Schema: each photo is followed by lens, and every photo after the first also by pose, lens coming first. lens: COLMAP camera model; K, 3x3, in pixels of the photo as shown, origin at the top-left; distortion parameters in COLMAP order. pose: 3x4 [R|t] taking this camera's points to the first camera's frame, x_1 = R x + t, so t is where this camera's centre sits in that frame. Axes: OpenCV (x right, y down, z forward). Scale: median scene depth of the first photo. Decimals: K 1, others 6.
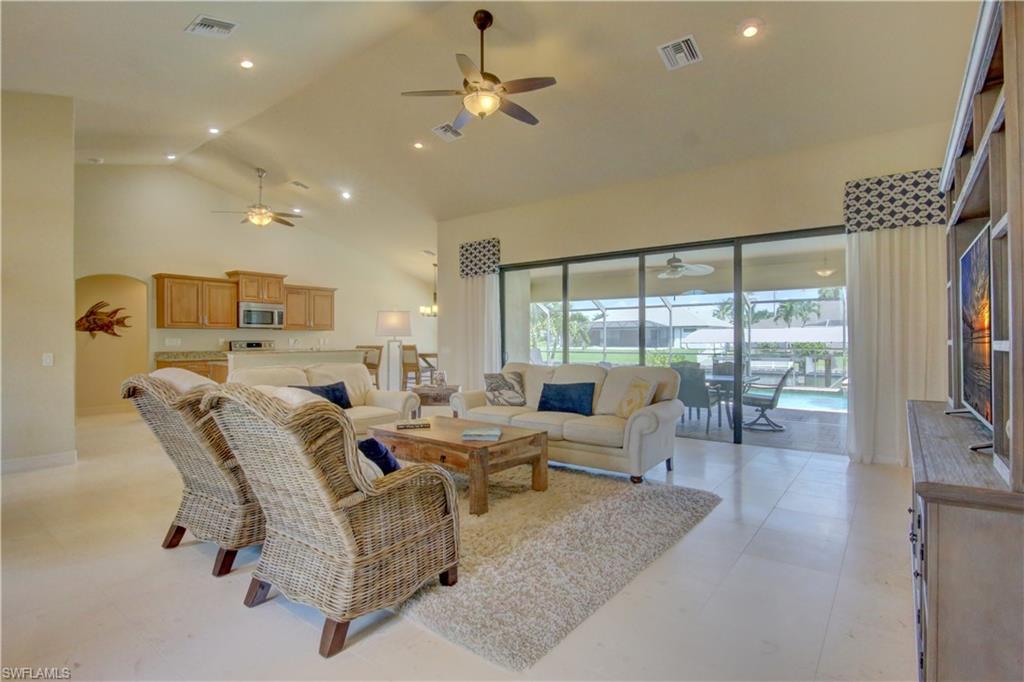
lens RADIAL K [[502.8, 0, 512.0], [0, 502.8, 341.0], [0, 0, 1]] dist [-0.021724, 0.000073]
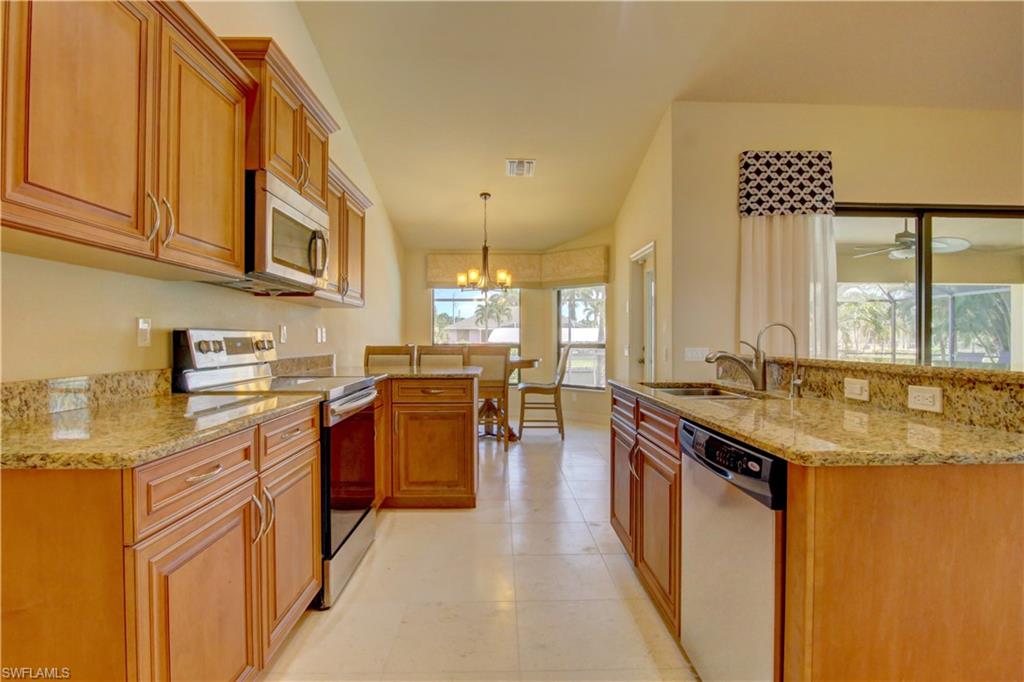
lens RADIAL K [[502.8, 0, 512.0], [0, 502.8, 341.0], [0, 0, 1]] dist [-0.021724, 0.000073]
pose [[0.778355, 0.000846, 0.627824, -0.626907], [-0.002625, 0.999995, 0.001907, 0.005653], [-0.627819, -0.003132, 0.778353, 0.755832]]
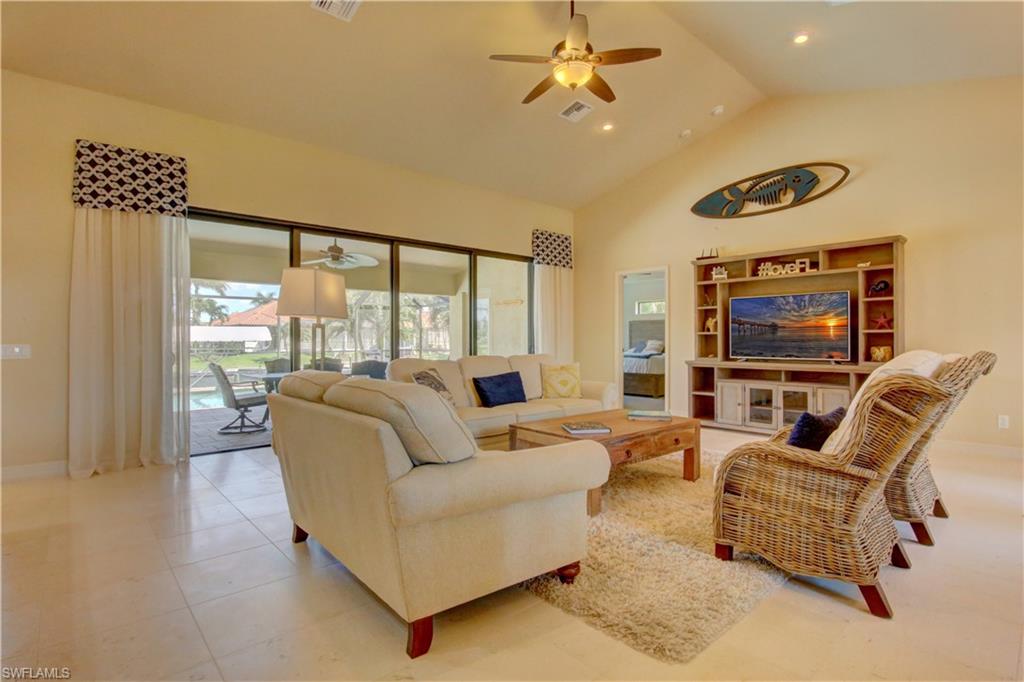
lens RADIAL K [[502.8, 0, 512.0], [0, 502.8, 341.0], [0, 0, 1]] dist [-0.021724, 0.000073]
pose [[0.180316, -0.002322, 0.983606, -0.517334], [0.002157, 0.999996, 0.001966, 0.010493], [-0.983606, 0.001767, 0.180321, 0.487873]]
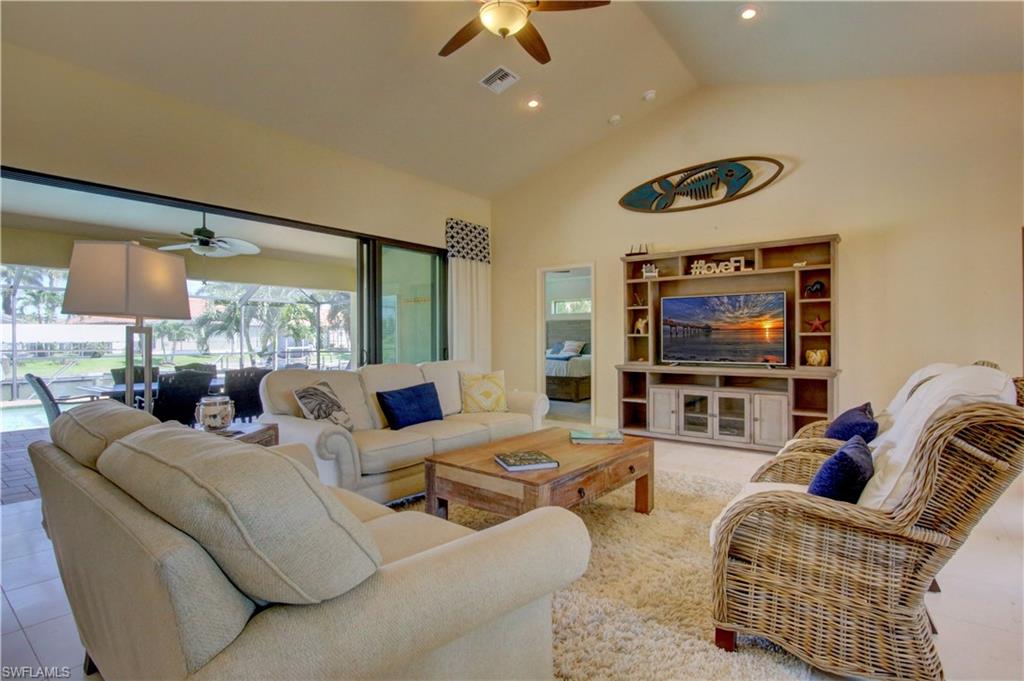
lens RADIAL K [[502.8, 0, 512.0], [0, 502.8, 340.5], [0, 0, 1]] dist [-0.021724, 0.000073]
pose [[-0.001089, -0.004166, 0.999991, -0.421606], [0.003767, 0.999984, 0.004170, 0.004429], [-0.999992, 0.003771, -0.001073, 0.511618]]
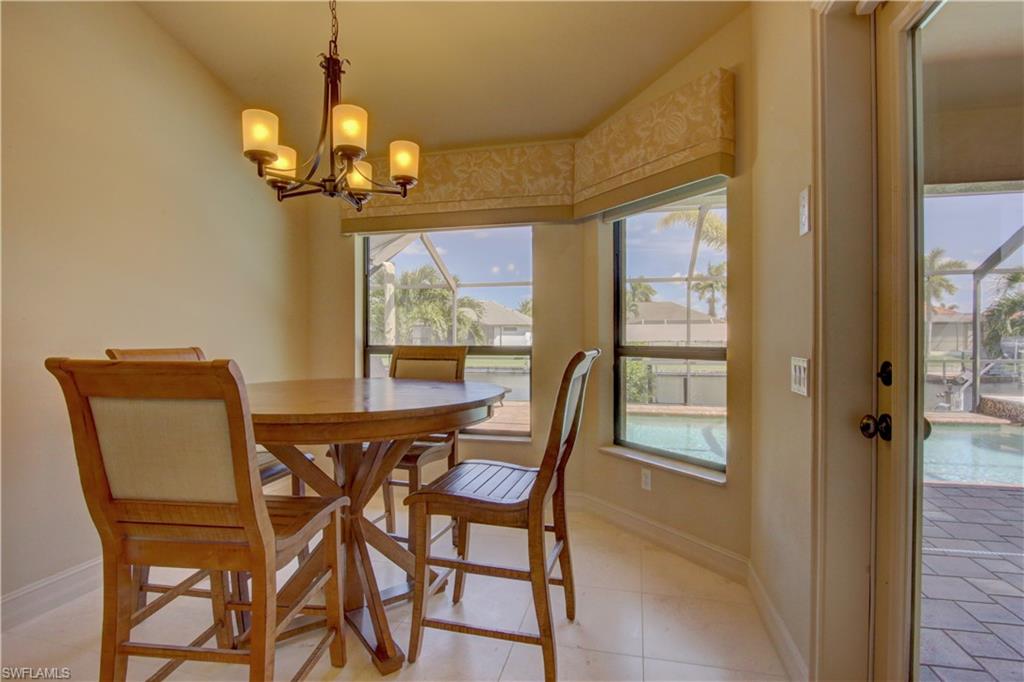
lens RADIAL K [[502.8, 0, 512.0], [0, 502.8, 341.0], [0, 0, 1]] dist [-0.021724, 0.000073]
pose [[0.915917, -0.000270, 0.401369, -0.222655], [-0.000466, 0.999998, 0.001736, 0.006913], [-0.401368, -0.001777, 0.915915, 1.084100]]
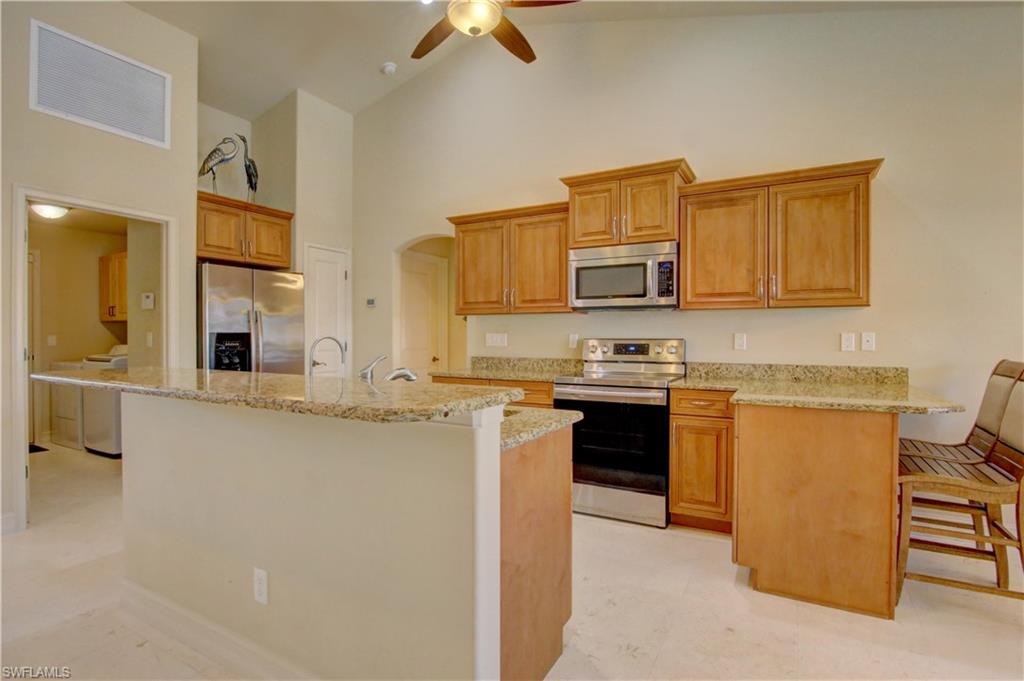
lens RADIAL K [[502.8, 0, 512.0], [0, 502.8, 340.5], [0, 0, 1]] dist [-0.021724, 0.000073]
pose [[0.145736, 0.012481, -0.989245, -0.118137], [-0.002263, 0.999922, 0.012282, -0.004211], [0.989321, 0.000449, 0.145753, 0.917581]]
